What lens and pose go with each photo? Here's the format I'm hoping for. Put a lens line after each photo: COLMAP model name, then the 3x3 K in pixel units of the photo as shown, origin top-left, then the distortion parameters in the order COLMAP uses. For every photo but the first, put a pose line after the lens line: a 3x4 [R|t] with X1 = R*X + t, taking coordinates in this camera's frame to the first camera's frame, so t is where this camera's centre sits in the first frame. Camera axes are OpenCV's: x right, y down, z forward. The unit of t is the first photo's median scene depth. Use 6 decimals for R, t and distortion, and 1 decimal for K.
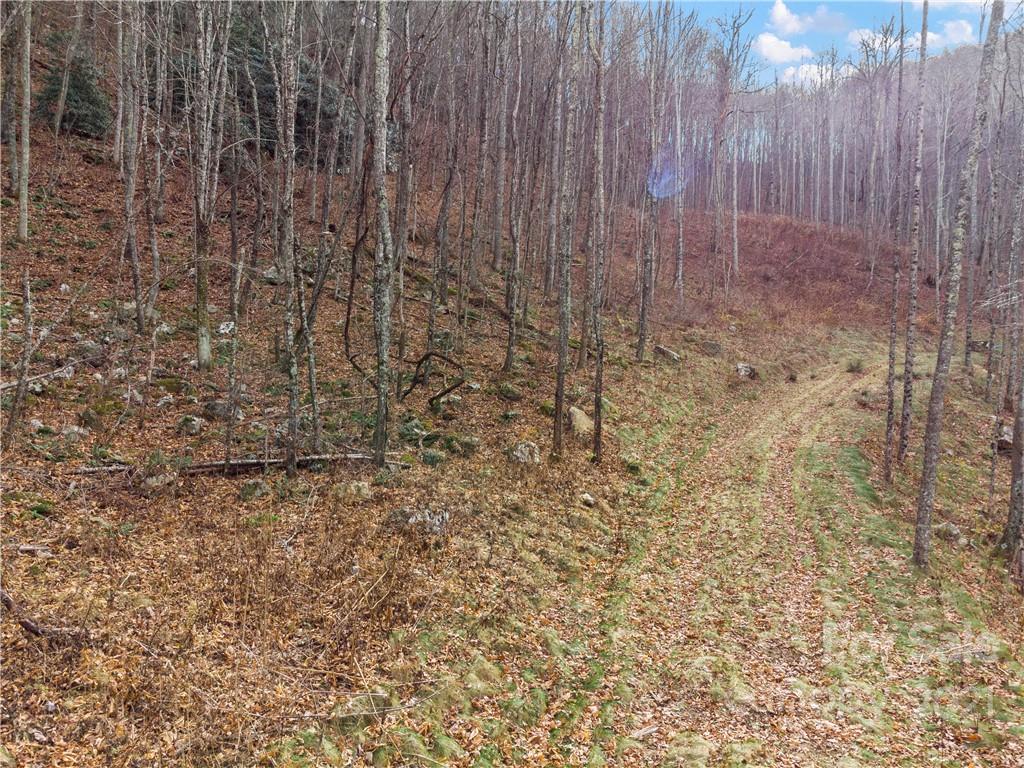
lens RADIAL K [[786.6, 0, 490.1], [0, 786.6, 384.1], [0, 0, 1]] dist [-0.005805, -0.011754]
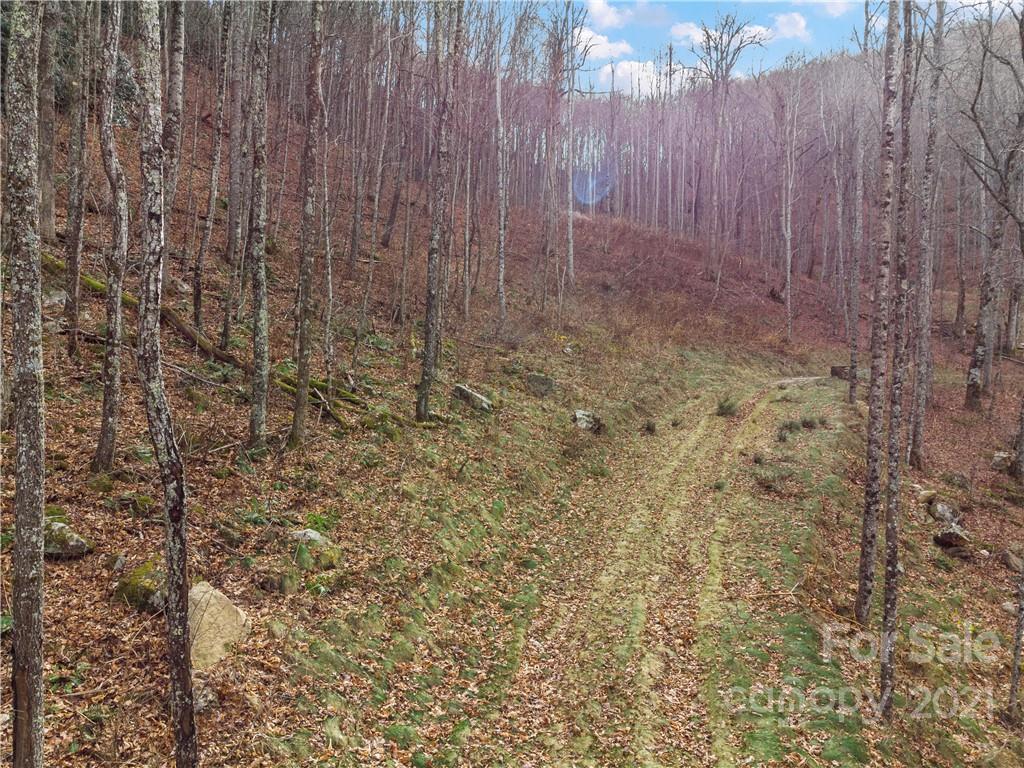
lens RADIAL K [[786.6, 0, 490.1], [0, 786.6, 384.1], [0, 0, 1]] dist [-0.005805, -0.011754]
pose [[0.979707, -0.001598, 0.200427, 0.091768], [0.002776, 0.999980, -0.005594, -0.039632], [-0.200414, 0.006037, 0.979693, 0.302462]]
